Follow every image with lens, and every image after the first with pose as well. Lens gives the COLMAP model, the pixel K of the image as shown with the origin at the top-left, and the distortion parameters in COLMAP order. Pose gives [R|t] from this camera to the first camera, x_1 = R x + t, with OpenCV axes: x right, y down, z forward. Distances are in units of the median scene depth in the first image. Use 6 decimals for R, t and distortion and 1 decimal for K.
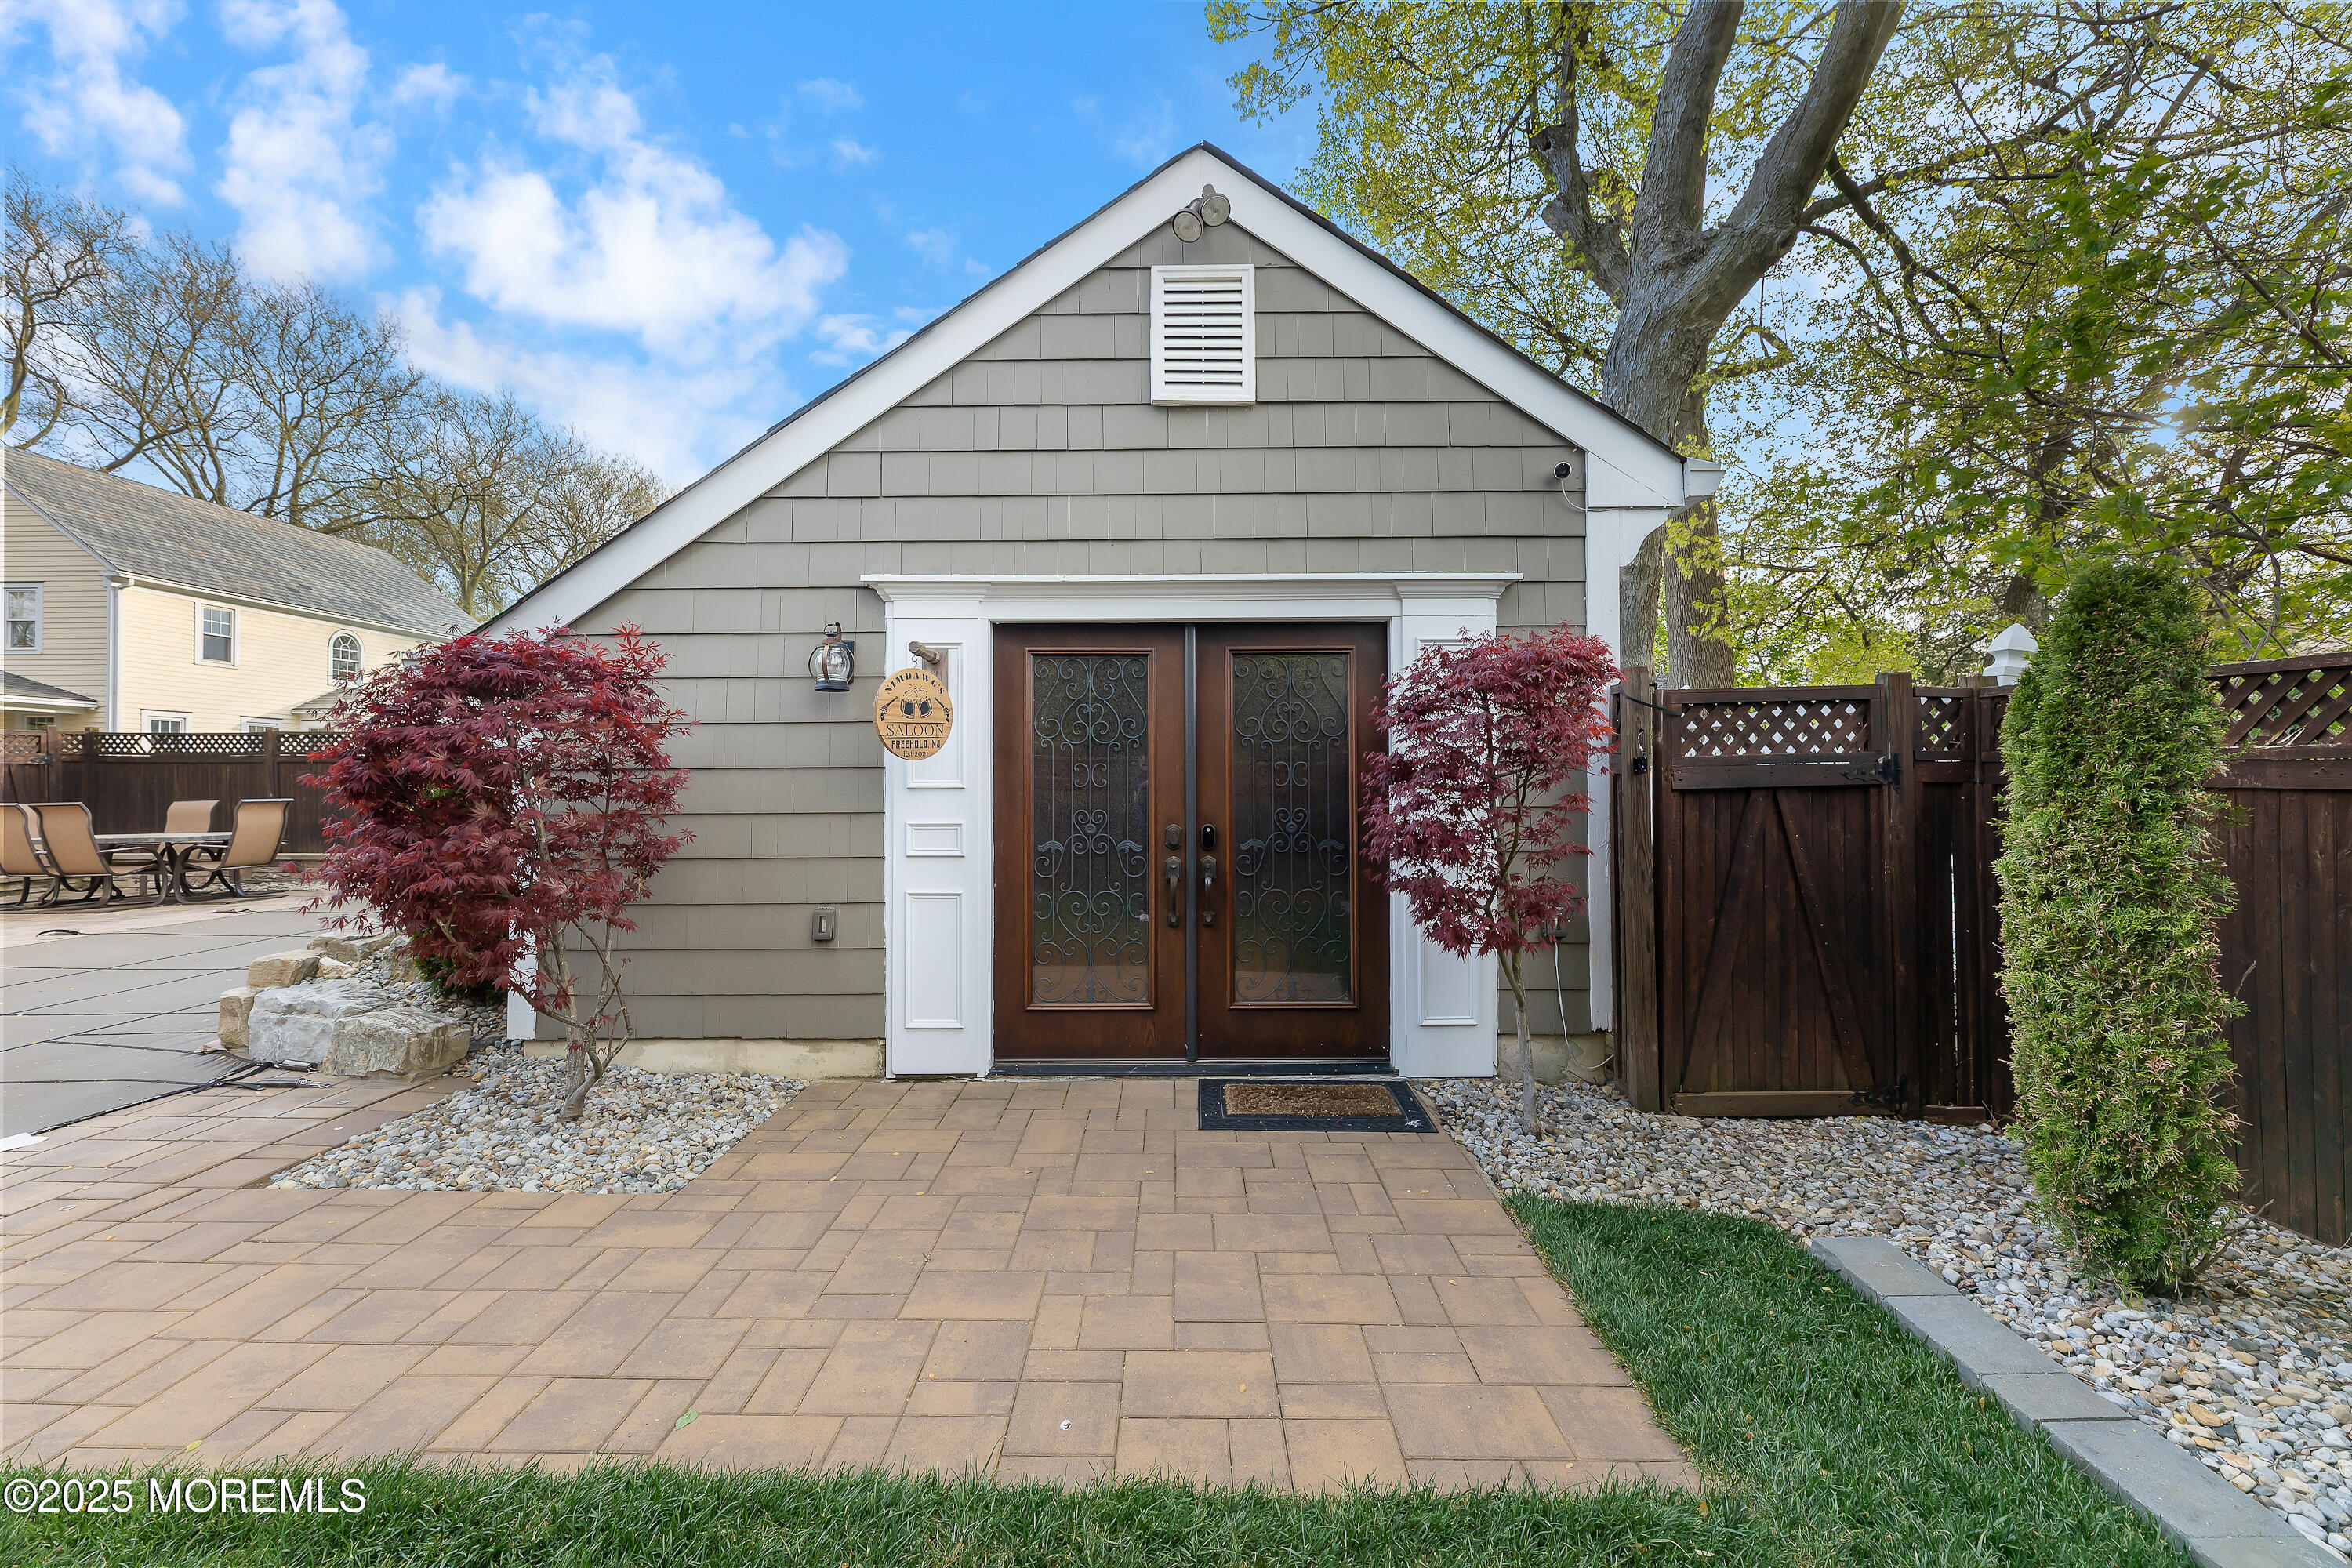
lens RADIAL K [[938.5, 0, 1180.1], [0, 938.5, 767.8], [0, 0, 1]] dist [0.000189, 0.000290]
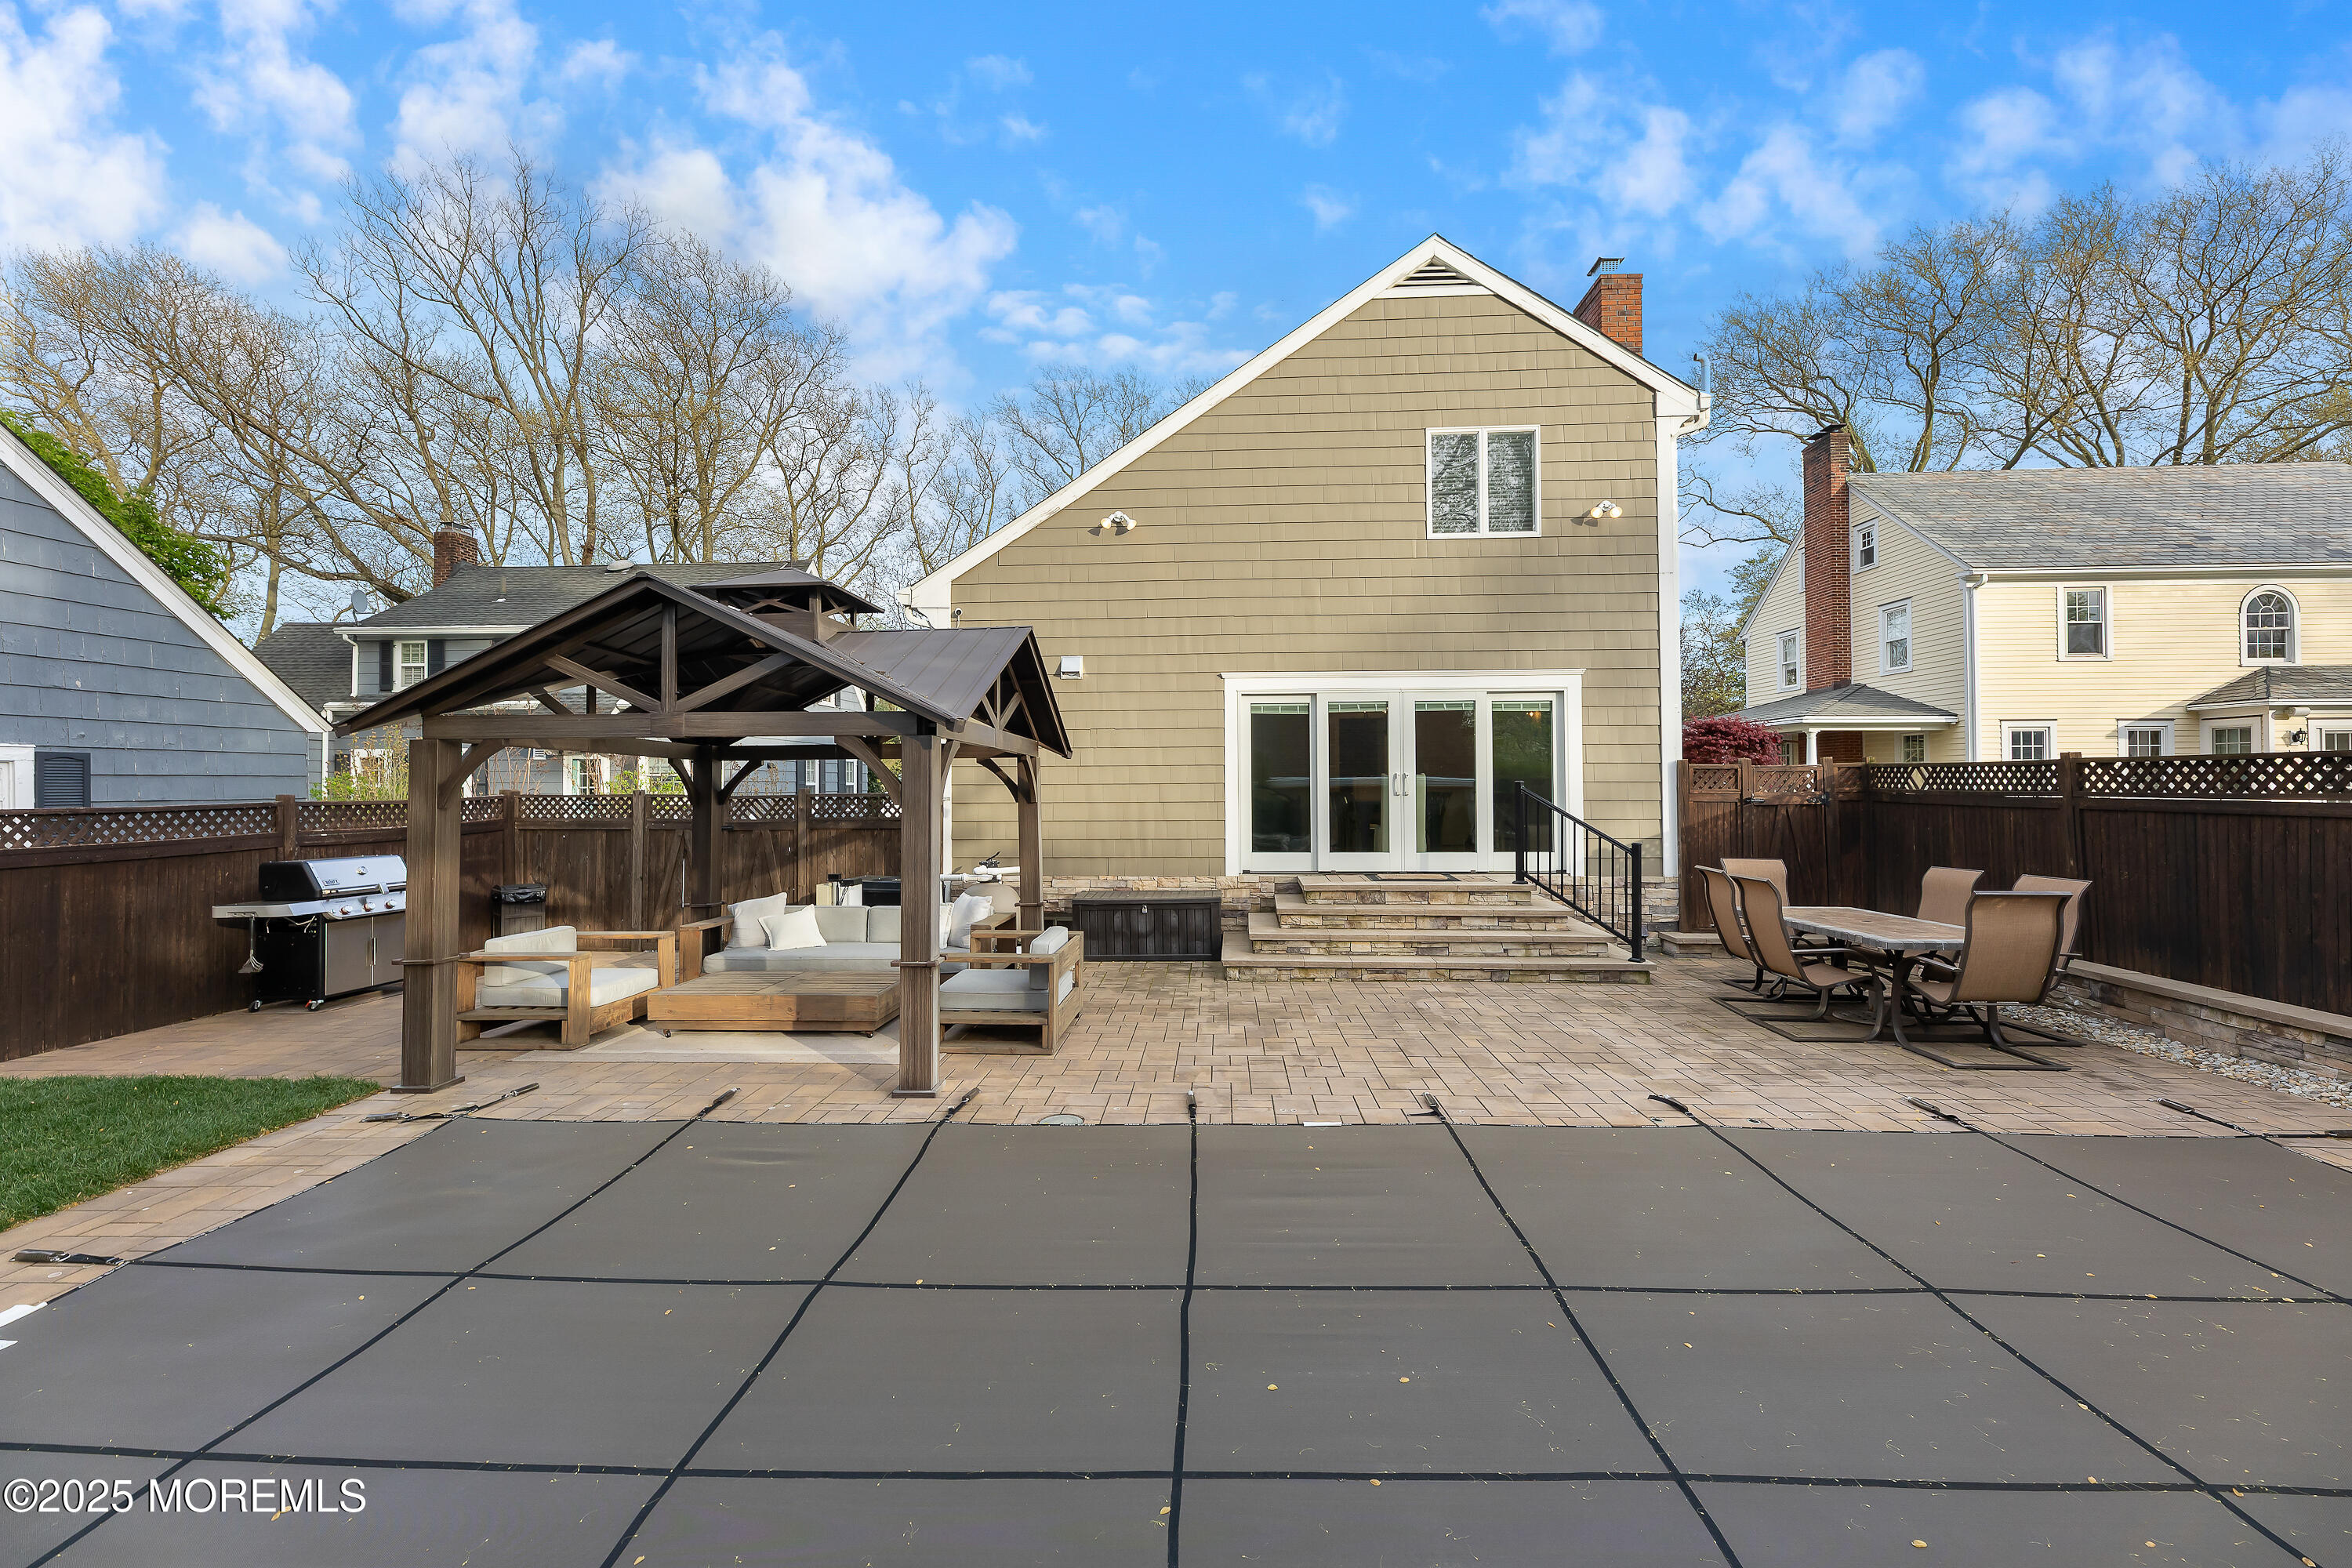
lens RADIAL K [[943.8, 0, 1179.2], [0, 943.8, 768.2], [0, 0, 1]] dist [-0.000525, 0.000612]
pose [[-0.033229, -0.012483, -0.999370, -0.973680], [0.018556, 0.999742, -0.013104, -0.099932], [0.999275, -0.018980, -0.032989, 1.277491]]
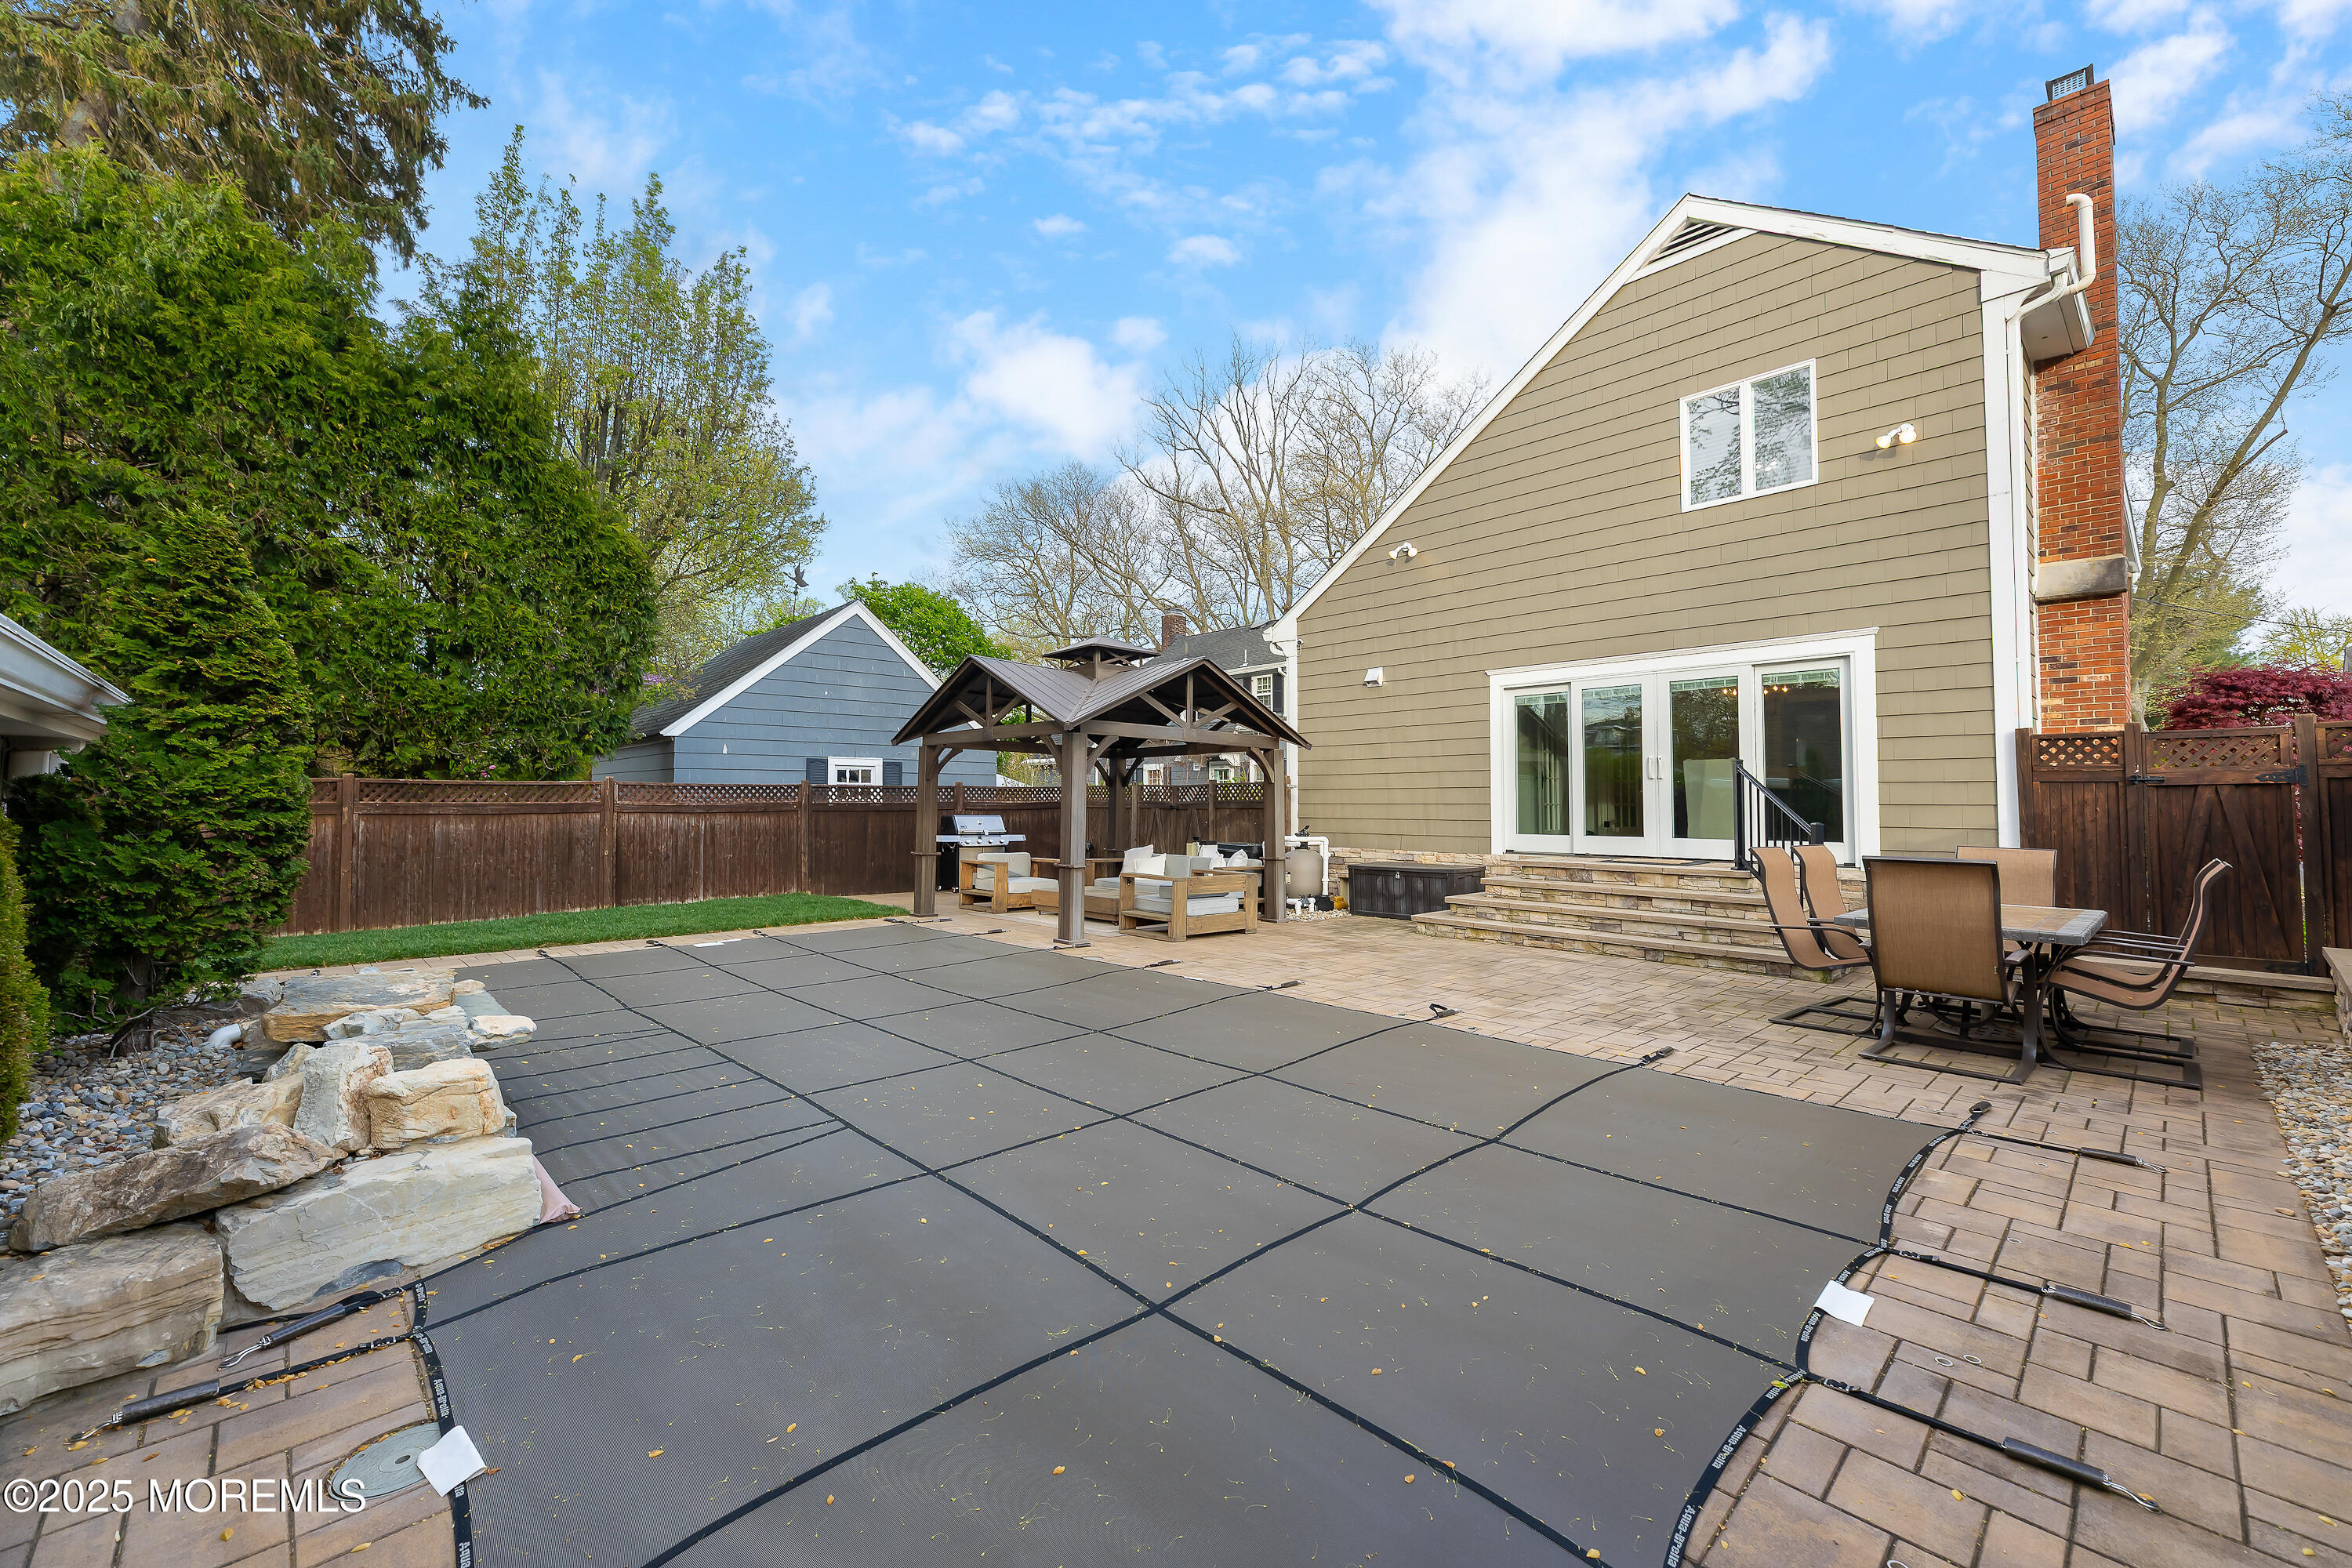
lens RADIAL K [[943.8, 0, 1179.2], [0, 943.8, 768.2], [0, 0, 1]] dist [-0.000525, 0.000612]
pose [[-0.720310, -0.022538, -0.693287, -0.908150], [0.010865, 0.998983, -0.043765, 0.012135], [0.693568, -0.039057, -0.719332, 2.636738]]
